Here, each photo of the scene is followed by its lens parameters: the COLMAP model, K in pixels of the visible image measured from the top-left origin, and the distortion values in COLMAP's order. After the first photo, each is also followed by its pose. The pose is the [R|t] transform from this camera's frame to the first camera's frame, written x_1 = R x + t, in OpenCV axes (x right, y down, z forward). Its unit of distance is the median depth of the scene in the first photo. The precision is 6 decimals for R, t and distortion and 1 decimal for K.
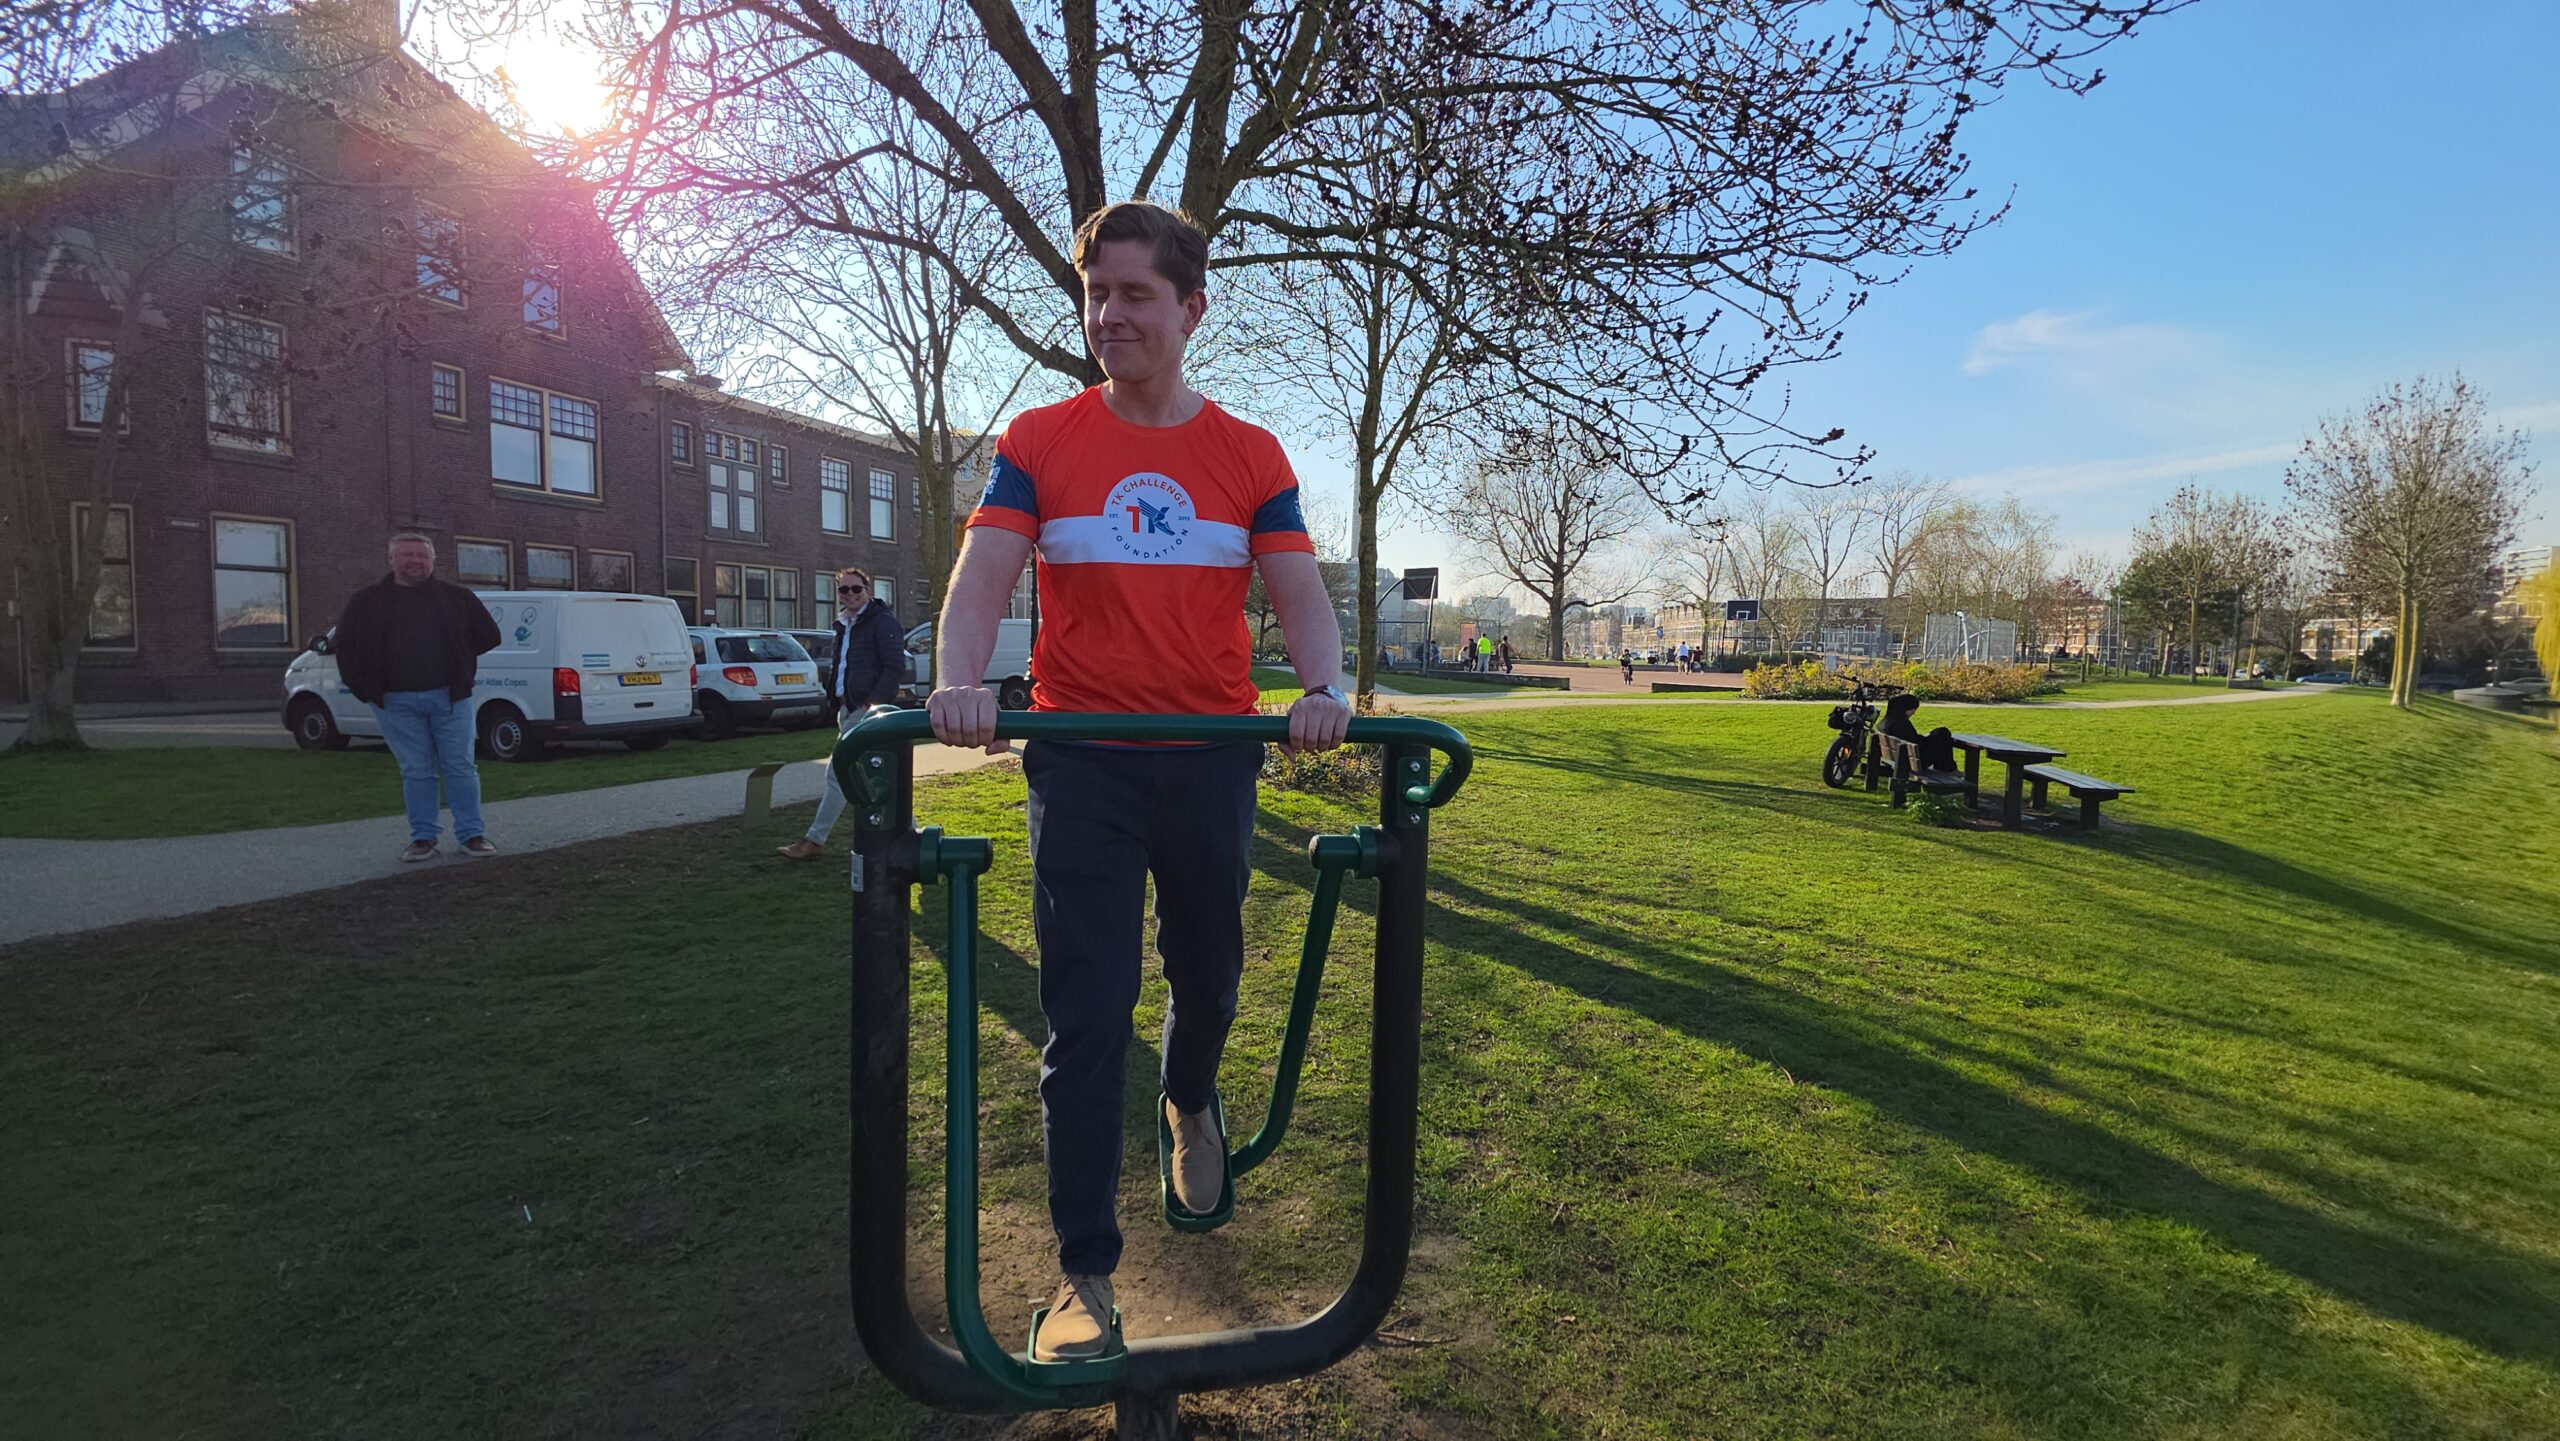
lens RADIAL K [[1009.8, 0, 1290.5], [0, 1009.8, 681.7], [0, 0, 1]] dist [0.012327, -0.007387]
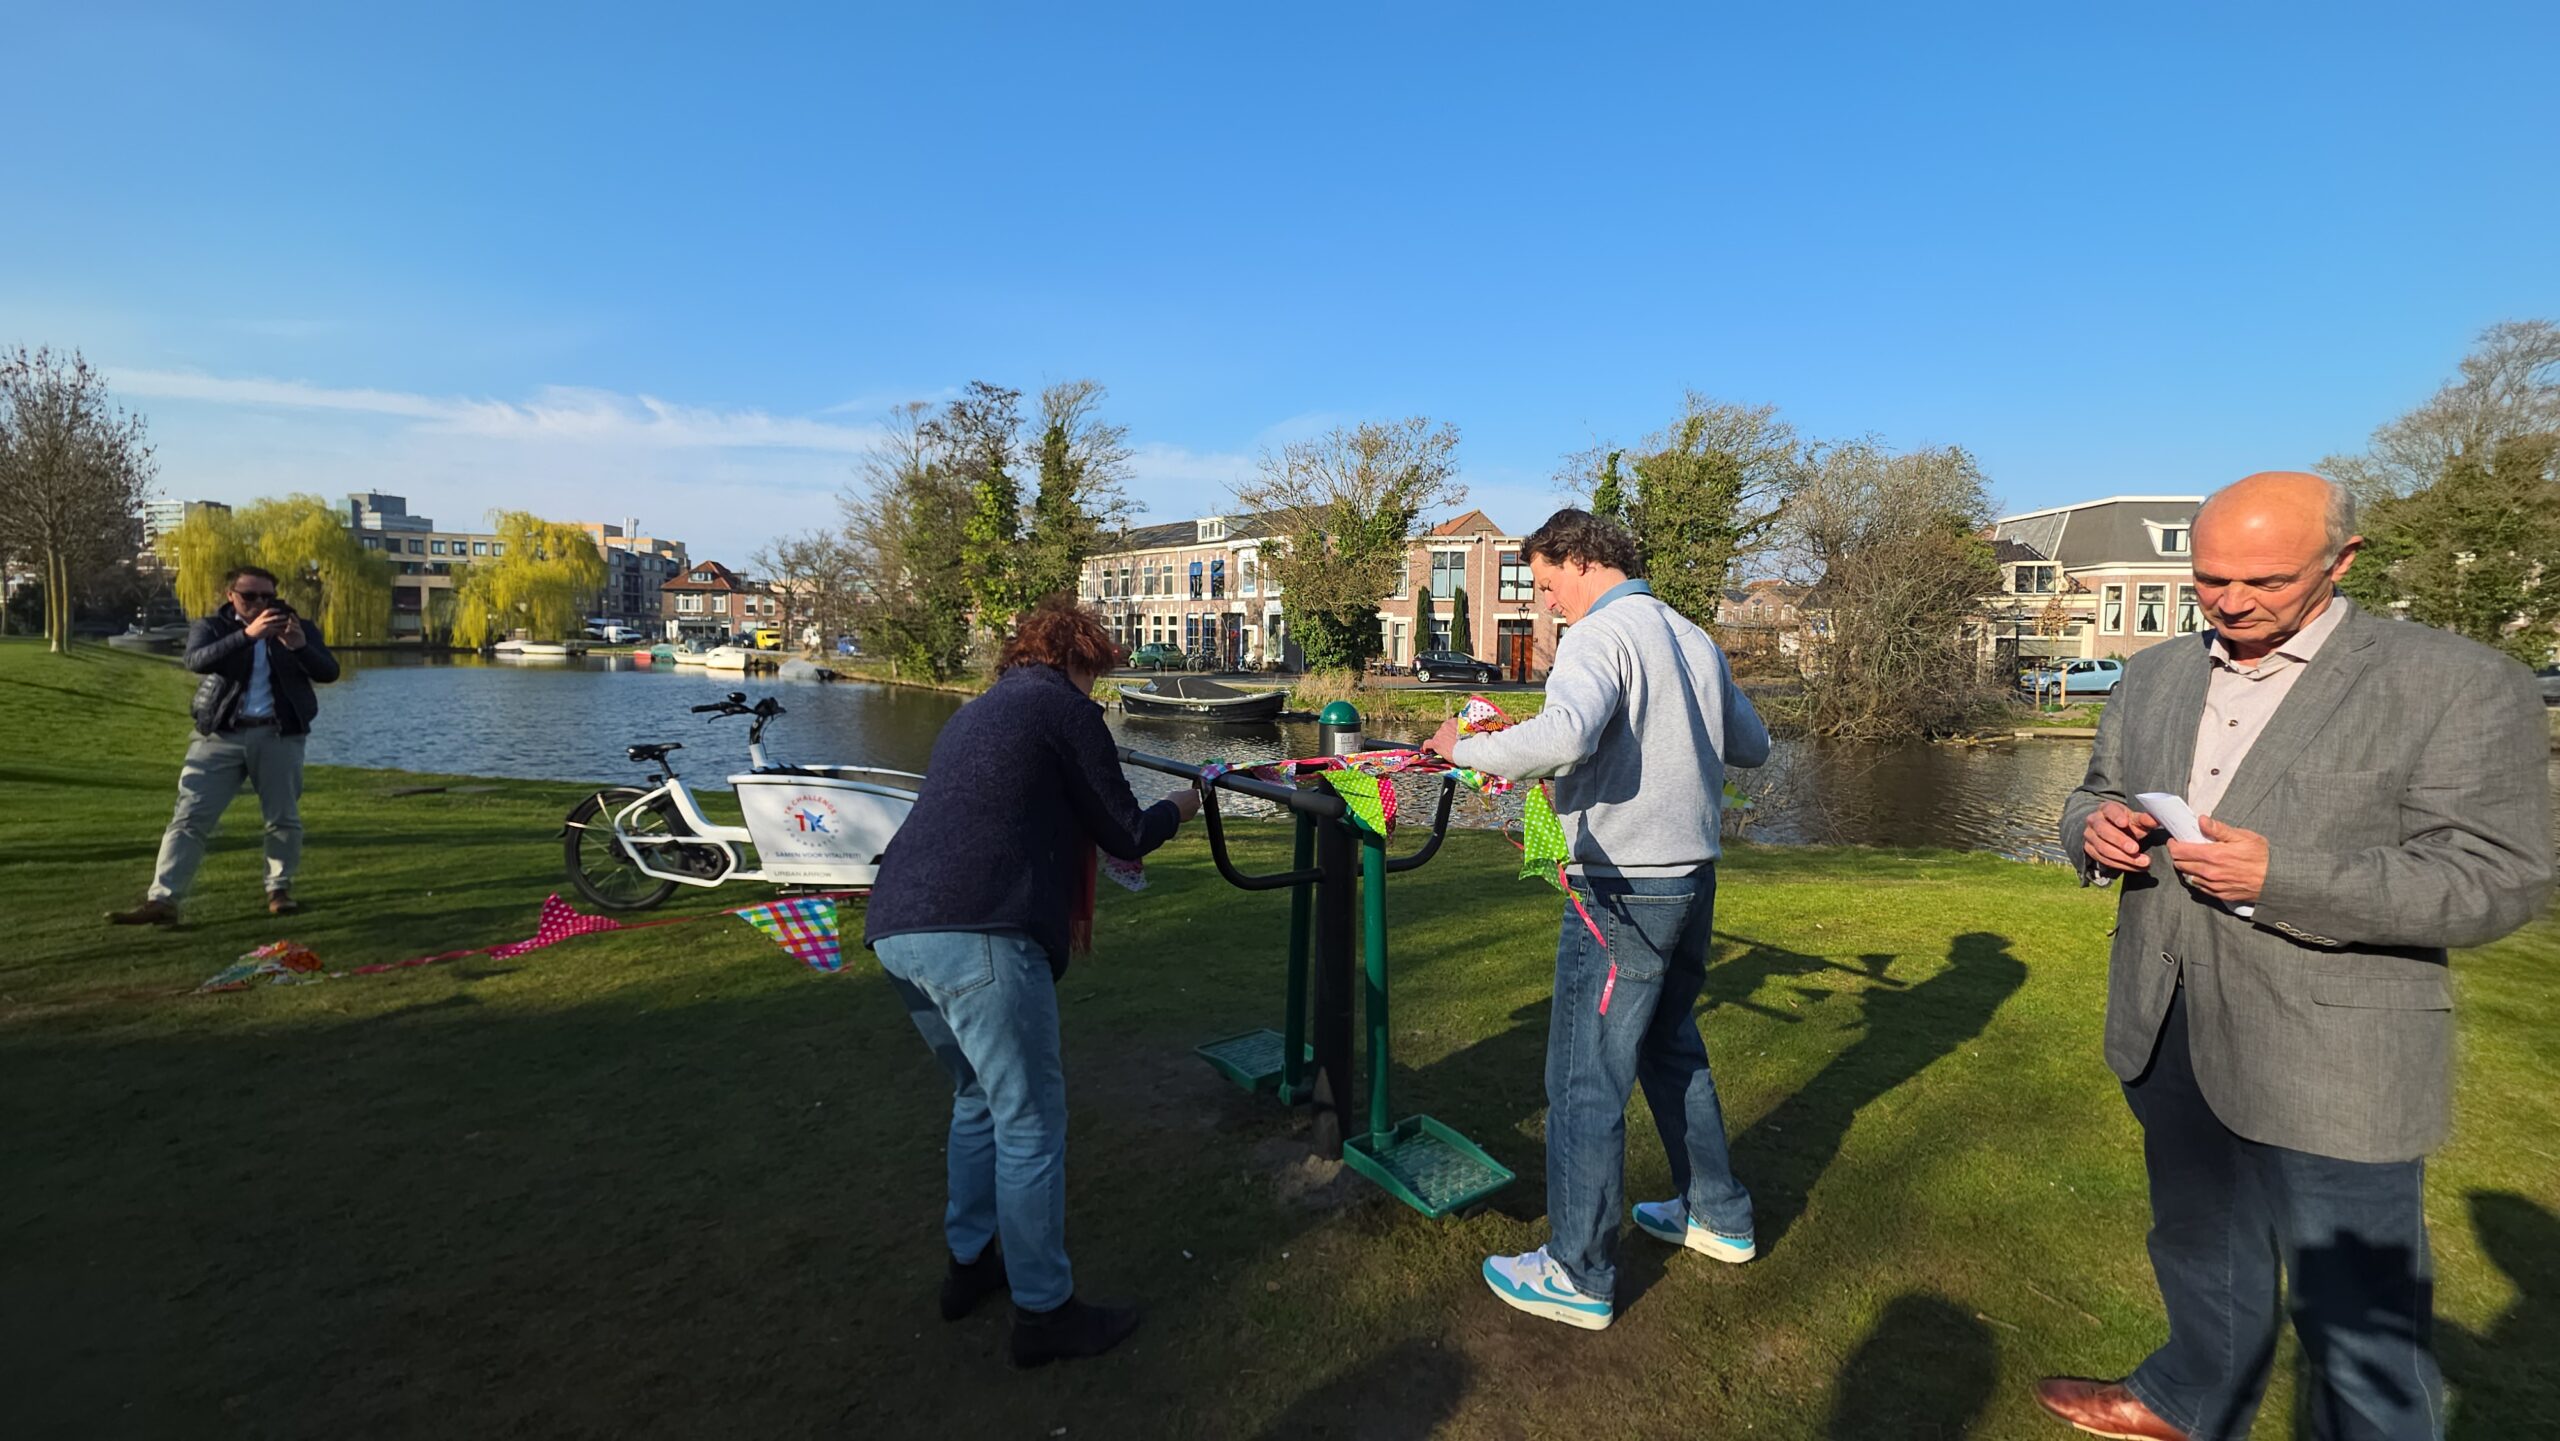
lens RADIAL K [[1009.8, 0, 1286.8], [0, 1009.8, 699.0], [0, 0, 1]] dist [0.012327, -0.007387]
pose [[-0.143132, -0.088367, 0.985751, -0.095774], [0.019608, 0.995557, 0.092094, -0.000439], [-0.989509, 0.032510, -0.140763, -0.083711]]
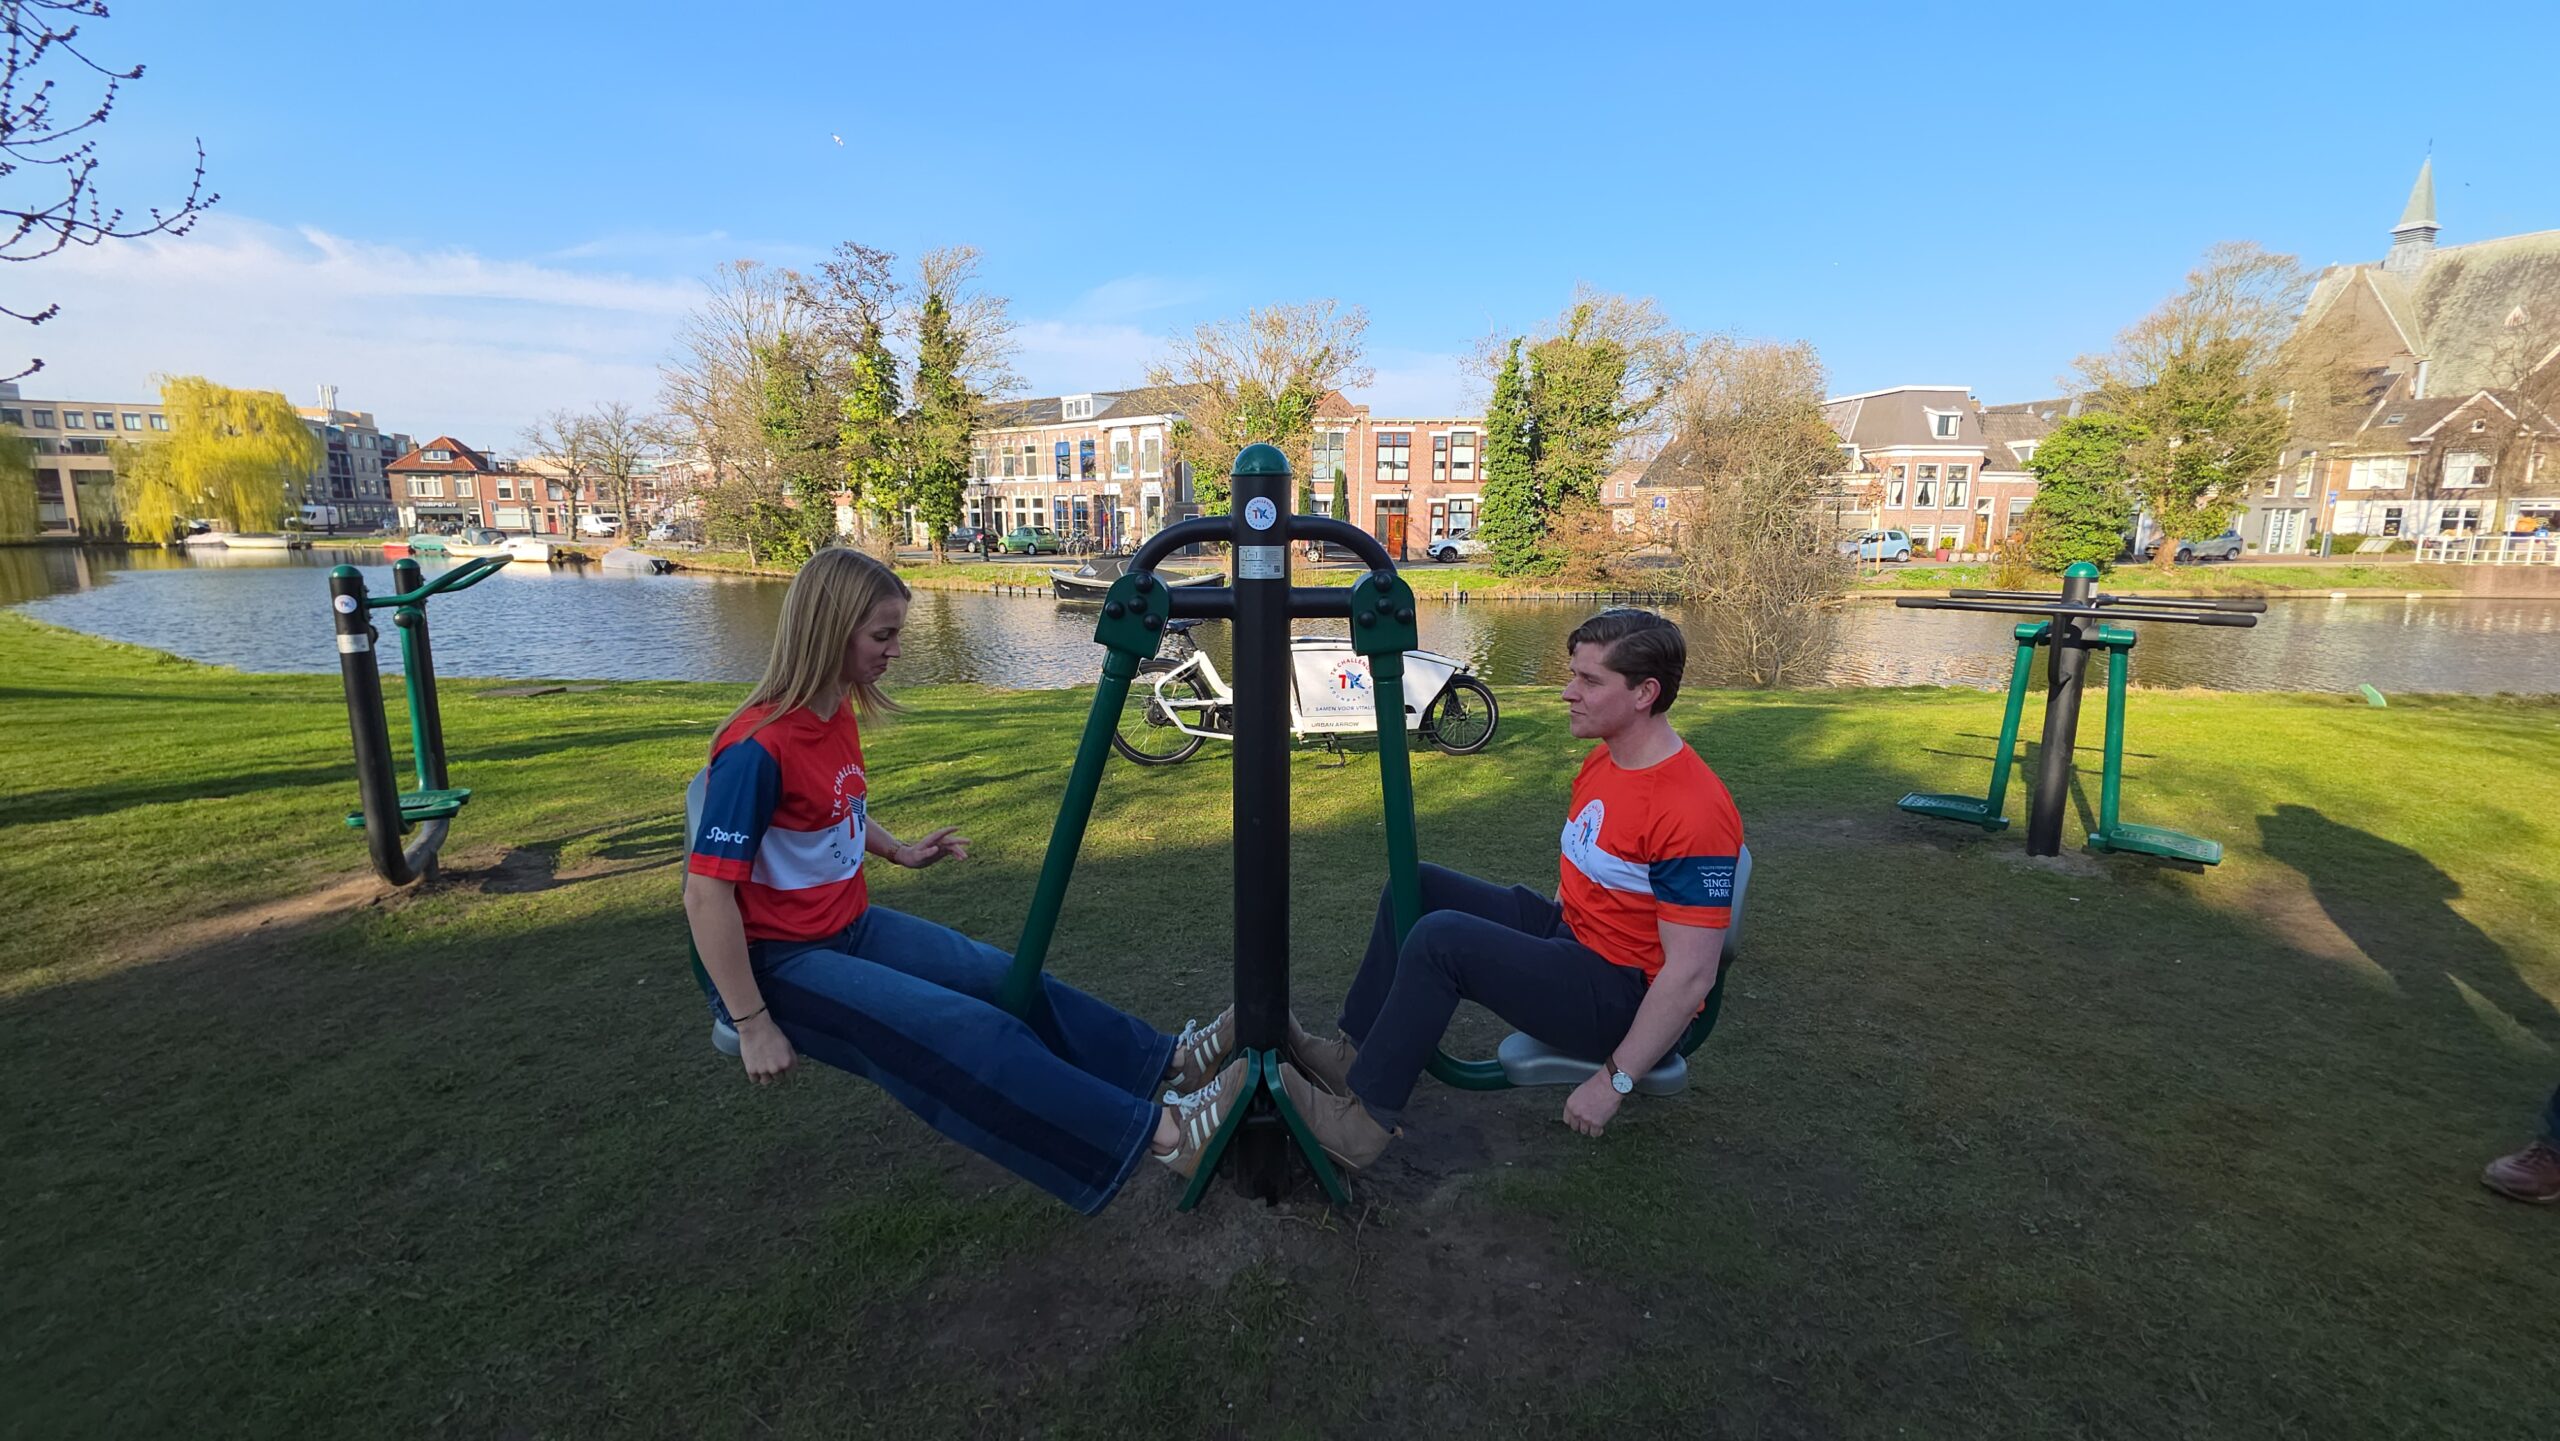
lens RADIAL K [[1009.8, 0, 1288.5], [0, 1009.8, 693.3], [0, 0, 1]] dist [0.012327, -0.007387]
pose [[-0.325448, -0.186659, 0.926953, -0.100958], [0.024113, 0.978365, 0.205478, -0.003483], [-0.945253, 0.089224, -0.313906, -0.007664]]
